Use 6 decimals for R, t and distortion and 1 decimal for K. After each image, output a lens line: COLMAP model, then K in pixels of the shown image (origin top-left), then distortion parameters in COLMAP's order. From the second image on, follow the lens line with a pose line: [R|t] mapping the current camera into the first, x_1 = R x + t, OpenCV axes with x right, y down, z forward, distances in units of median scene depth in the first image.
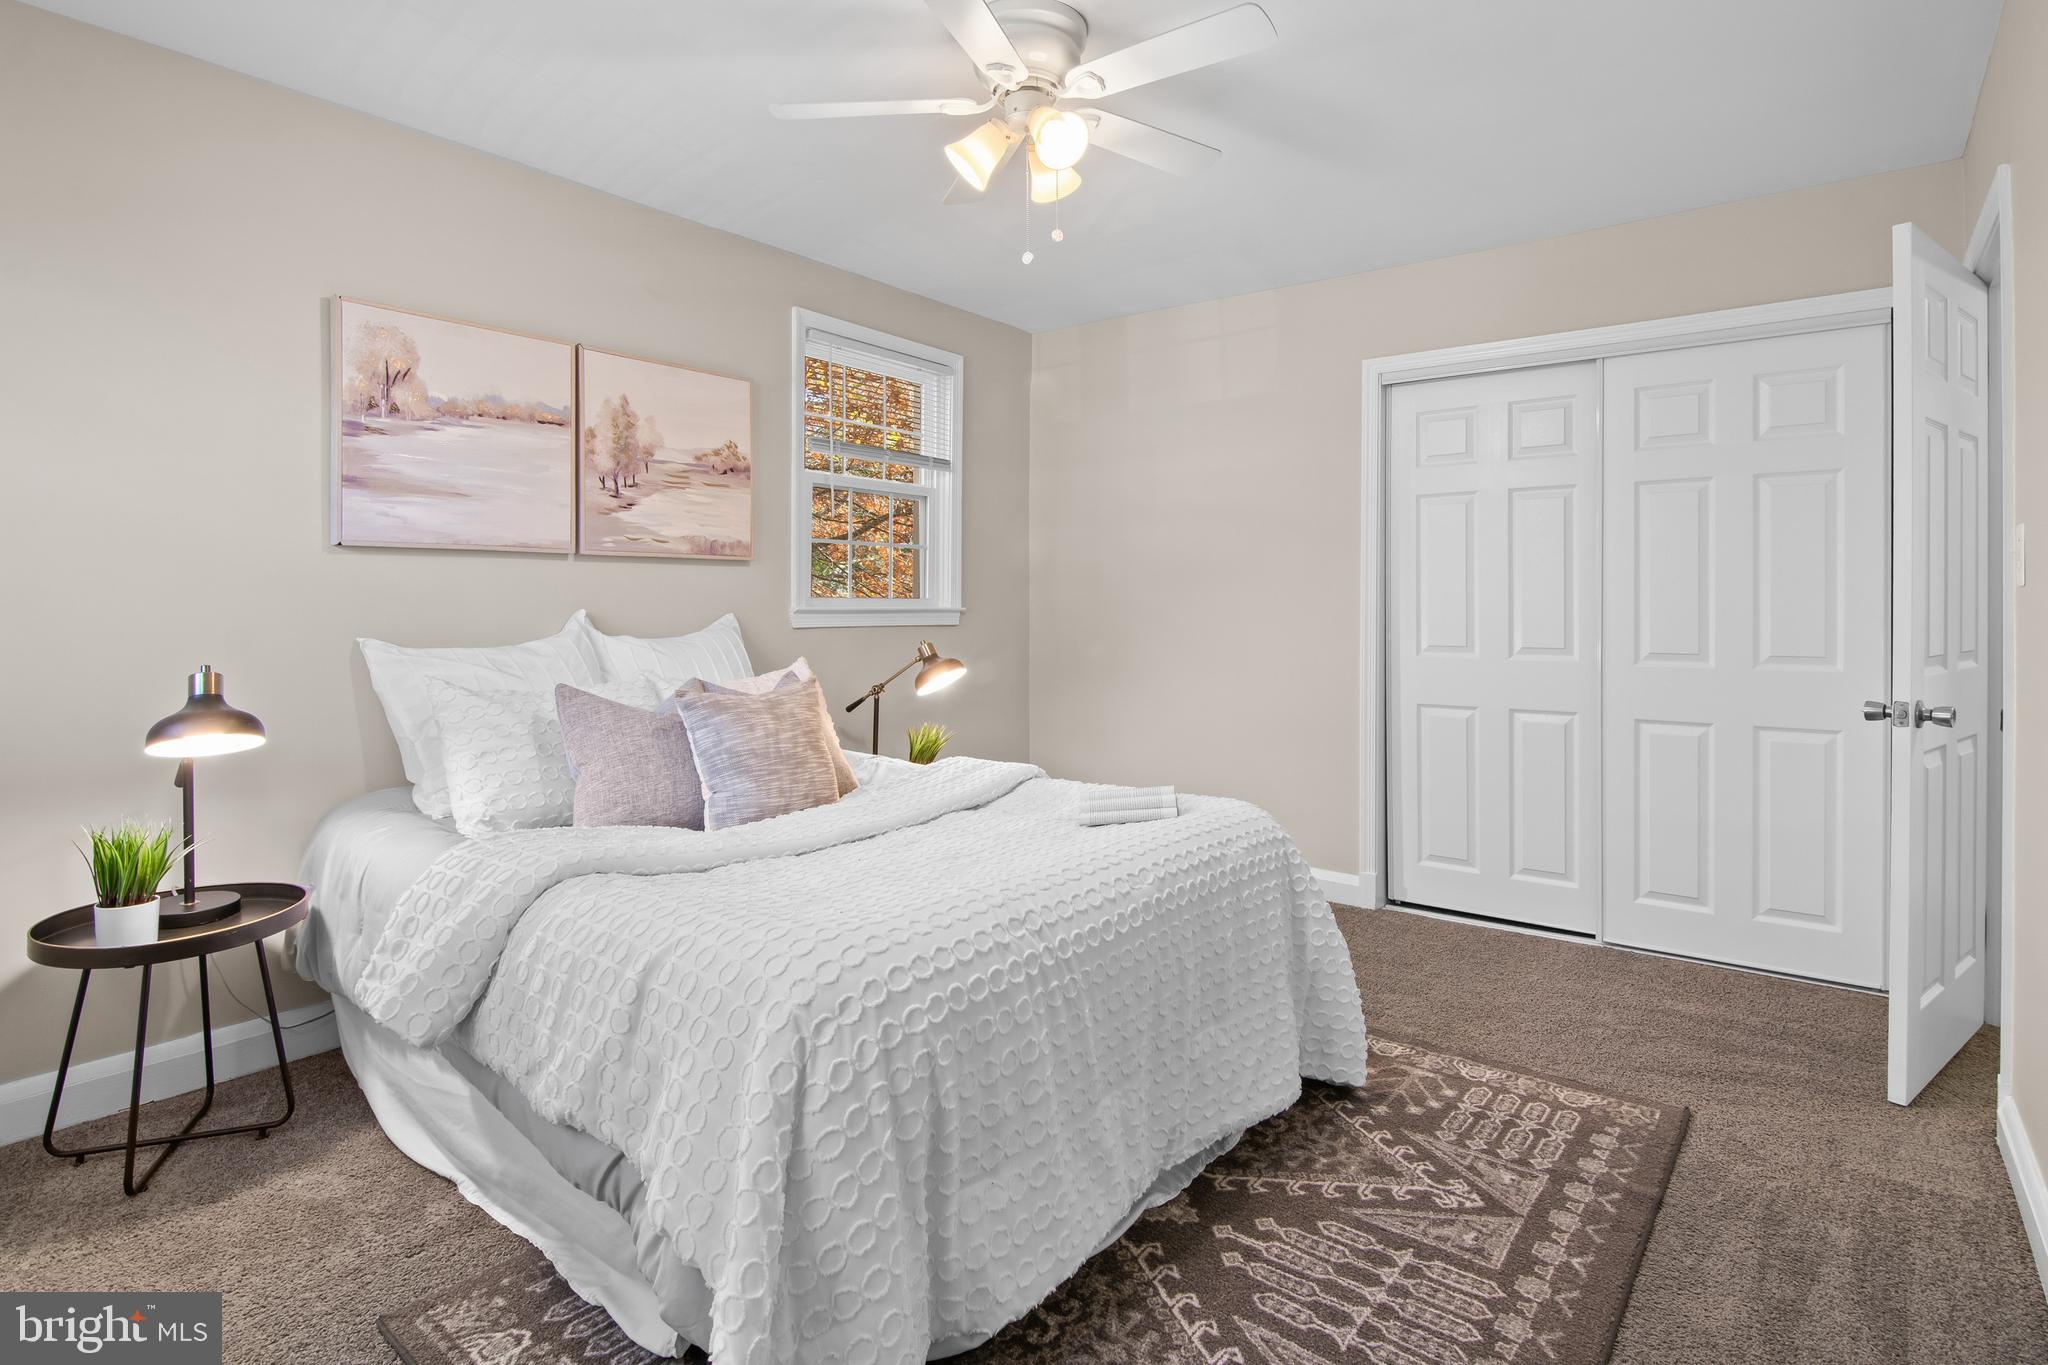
lens RADIAL K [[1038.5, 0, 1014.5], [0, 1038.5, 603.6], [0, 0, 1]] dist [-0.003776, -0.007010]
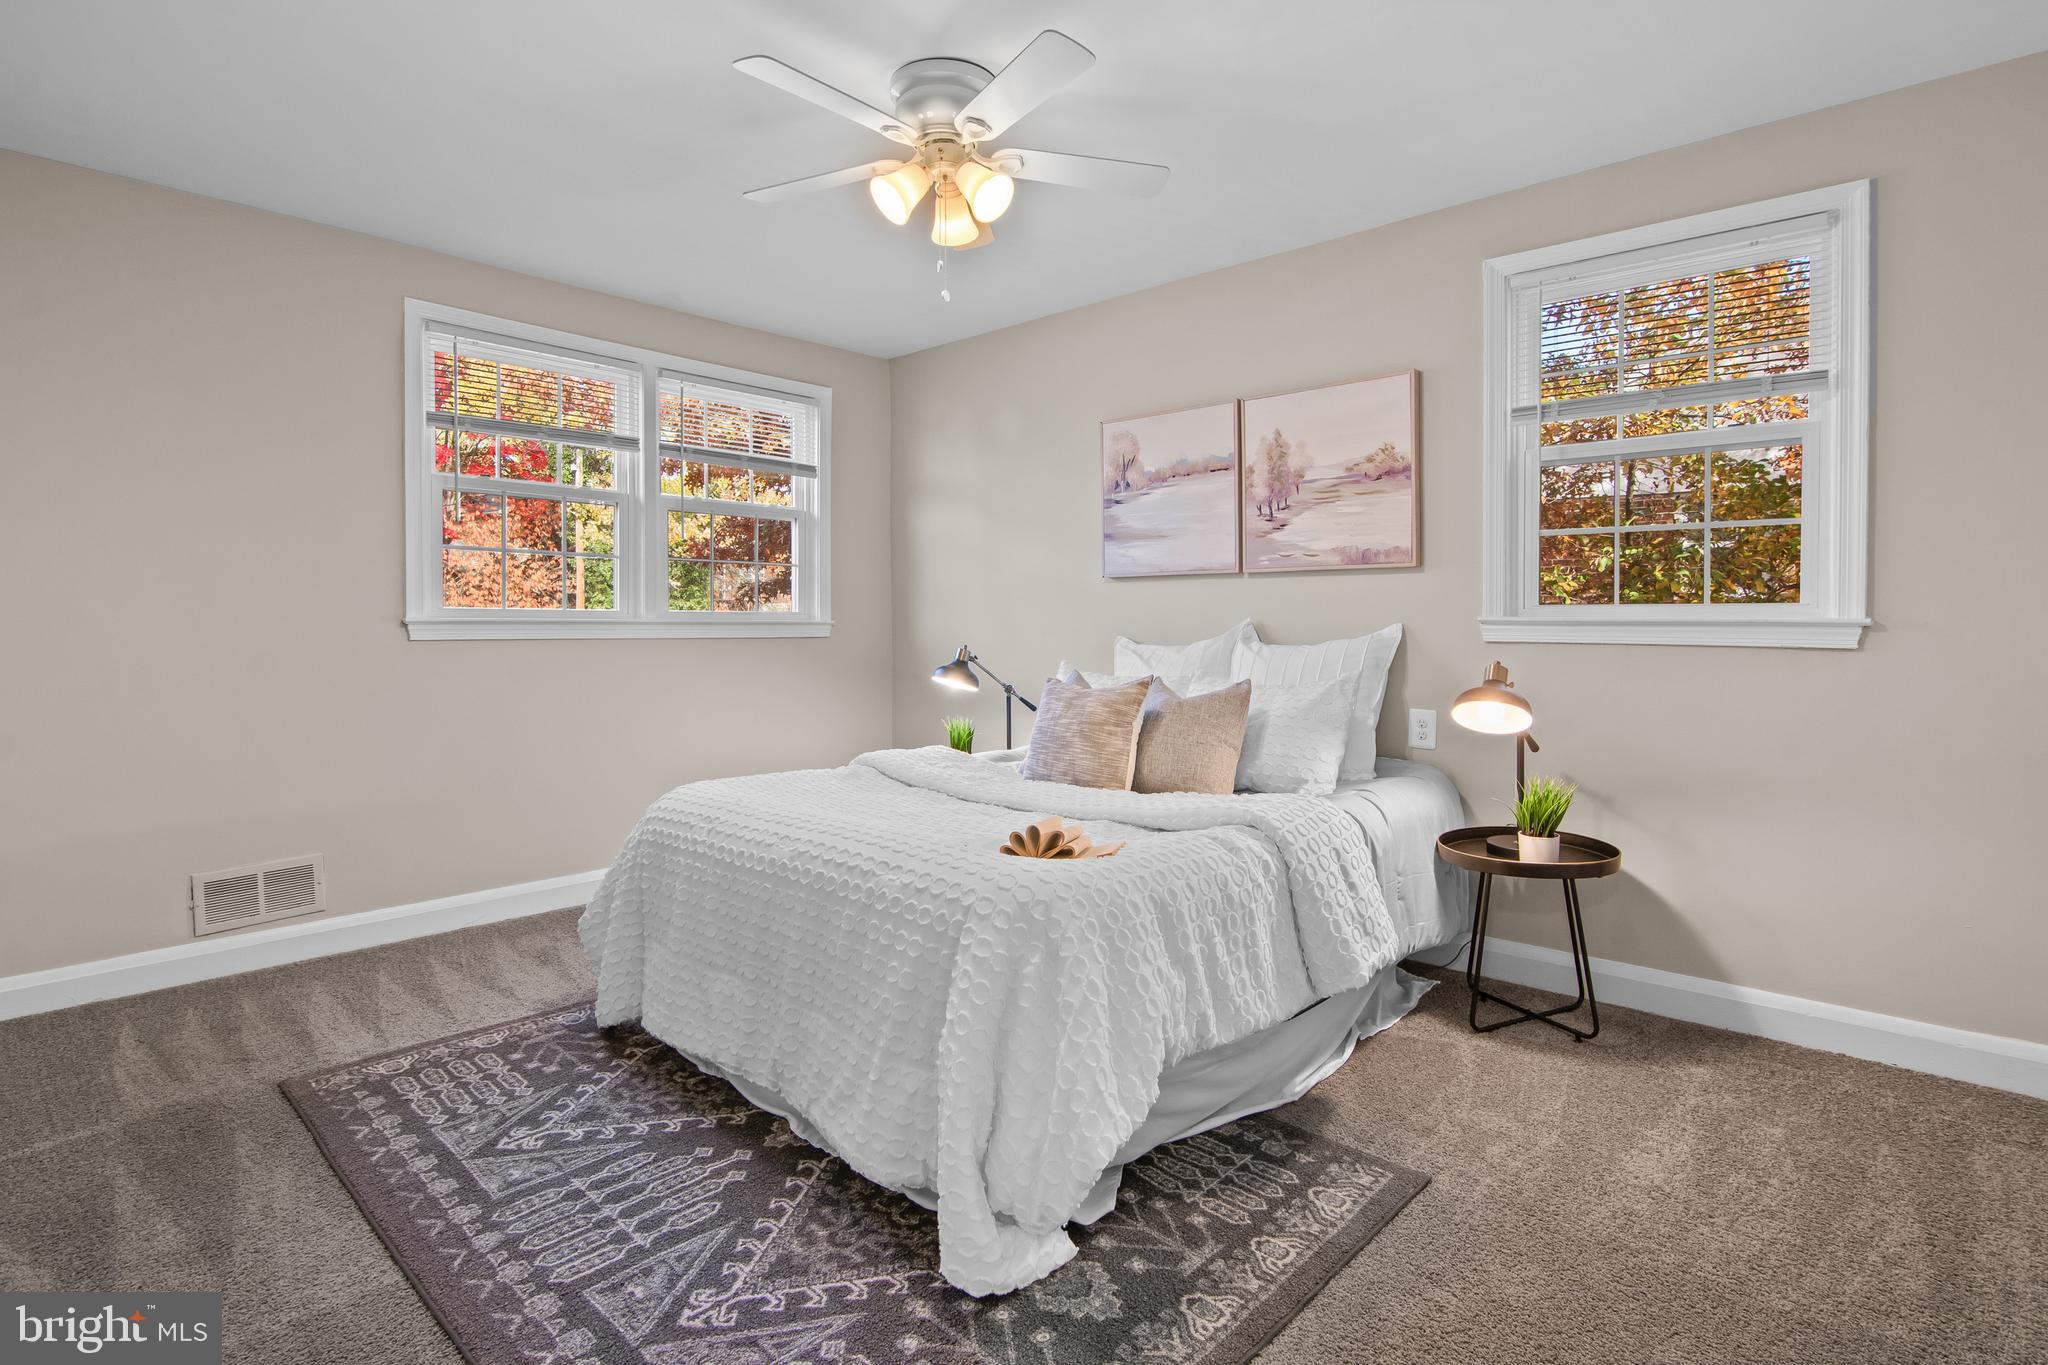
lens RADIAL K [[1001.6, 0, 1030.7], [0, 1001.6, 637.9], [0, 0, 1]] dist [-0.022536, -0.001756]
pose [[-0.060724, 0.018919, -0.997975, 0.864394], [0.000407, 0.999821, 0.018929, 0.006870], [0.998155, 0.000743, -0.060720, 0.940801]]
